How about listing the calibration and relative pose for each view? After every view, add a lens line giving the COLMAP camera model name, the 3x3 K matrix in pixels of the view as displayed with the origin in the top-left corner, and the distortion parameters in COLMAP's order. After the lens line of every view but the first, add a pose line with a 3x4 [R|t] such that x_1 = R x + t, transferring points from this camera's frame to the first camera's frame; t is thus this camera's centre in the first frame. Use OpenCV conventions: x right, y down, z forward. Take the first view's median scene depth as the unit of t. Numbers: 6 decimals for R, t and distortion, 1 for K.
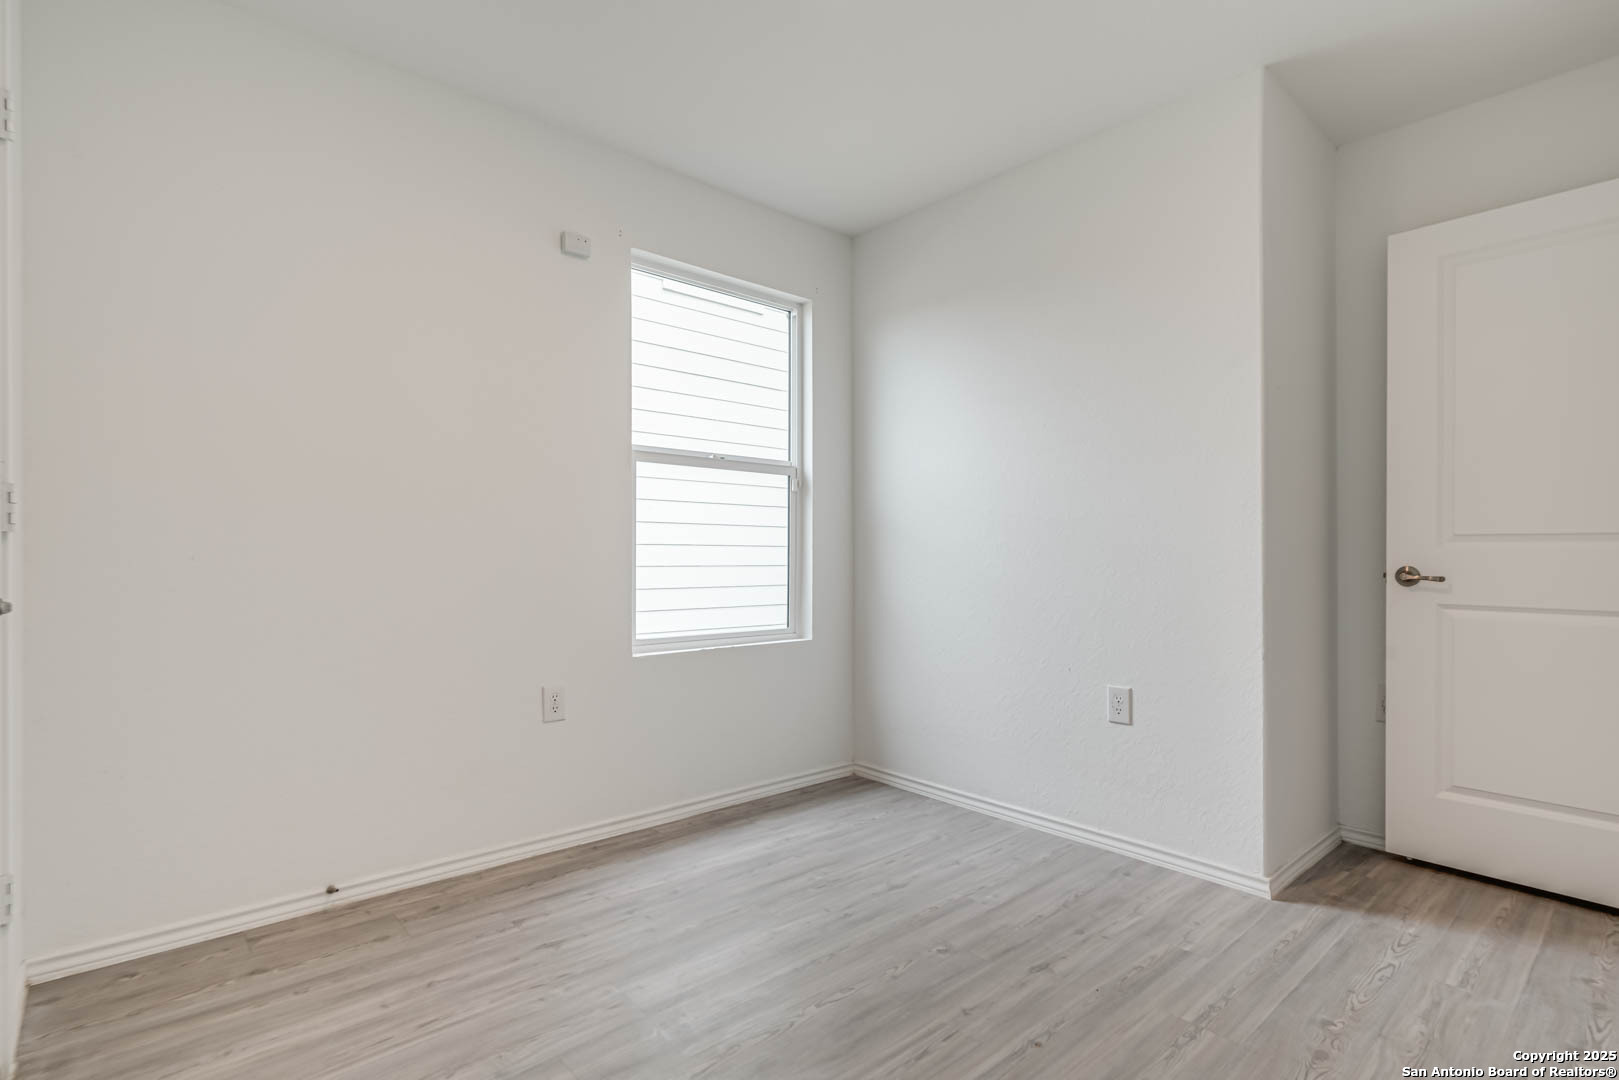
lens RADIAL K [[781.6, 0, 817.0], [0, 781.6, 542.5], [0, 0, 1]] dist [-0.001349, 0.000501]
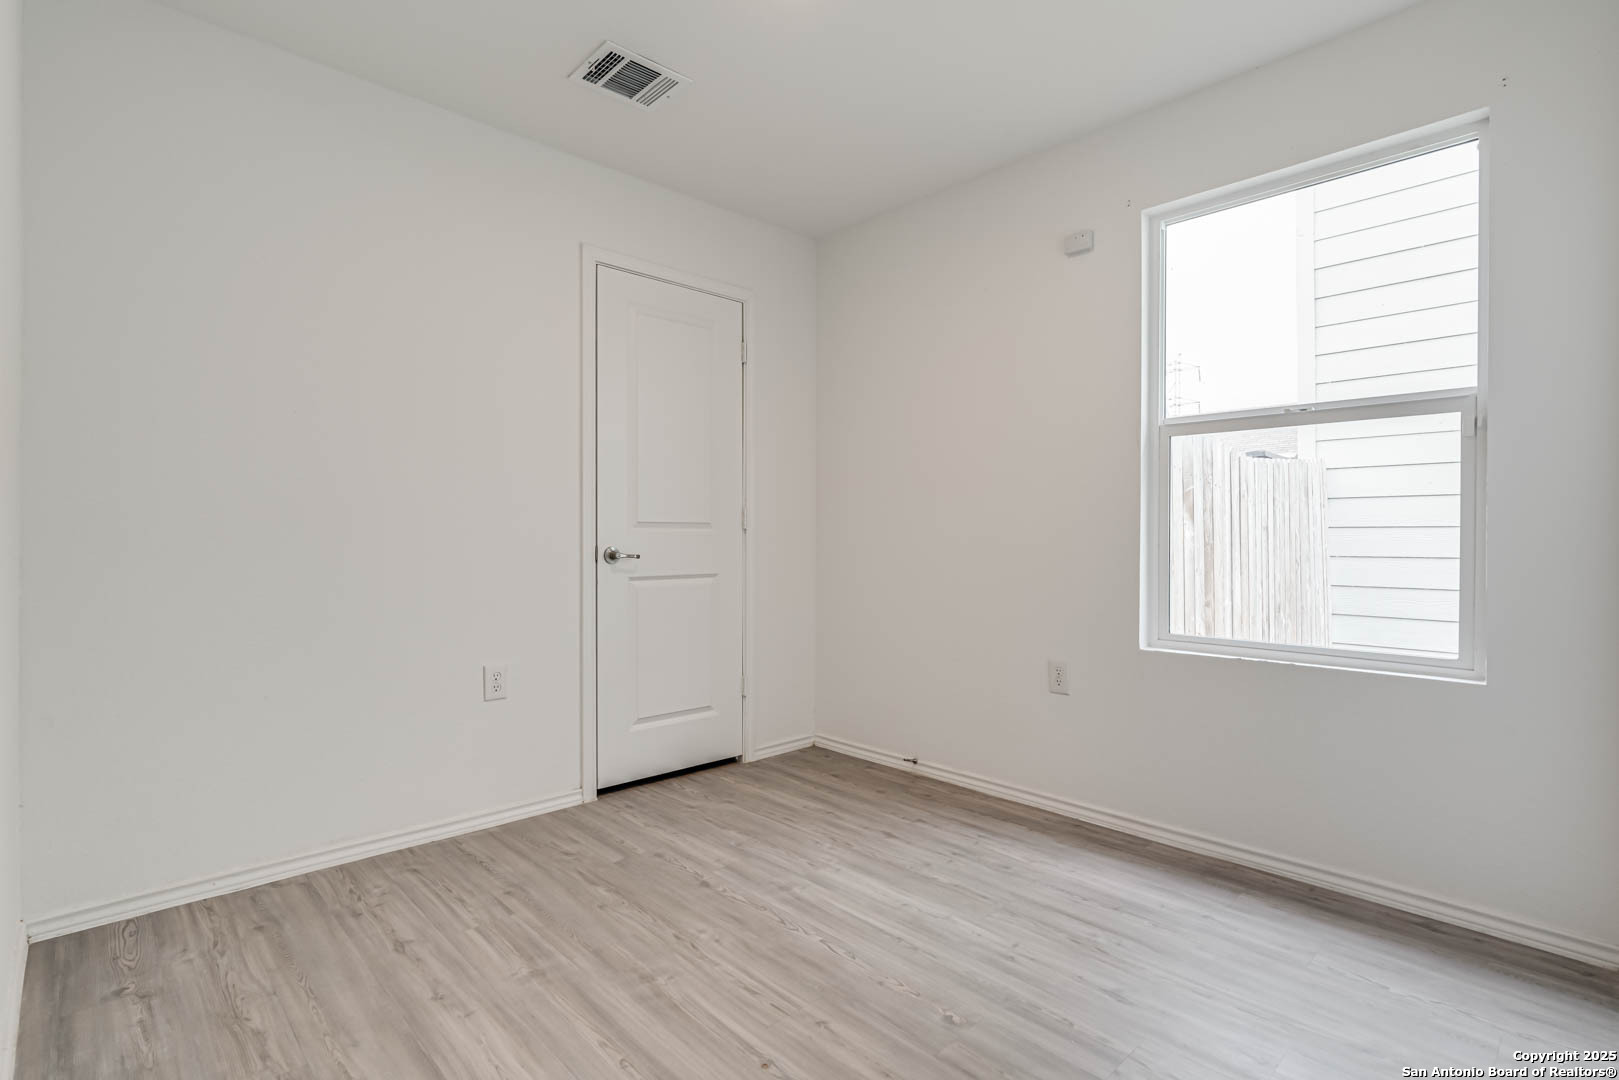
lens RADIAL K [[781.6, 0, 817.0], [0, 781.6, 542.5], [0, 0, 1]] dist [-0.001349, 0.000501]
pose [[0.030711, -0.000262, -0.999528, 0.857150], [0.015491, 0.999880, 0.000214, 0.013592], [0.999408, -0.015490, 0.030711, 0.734725]]
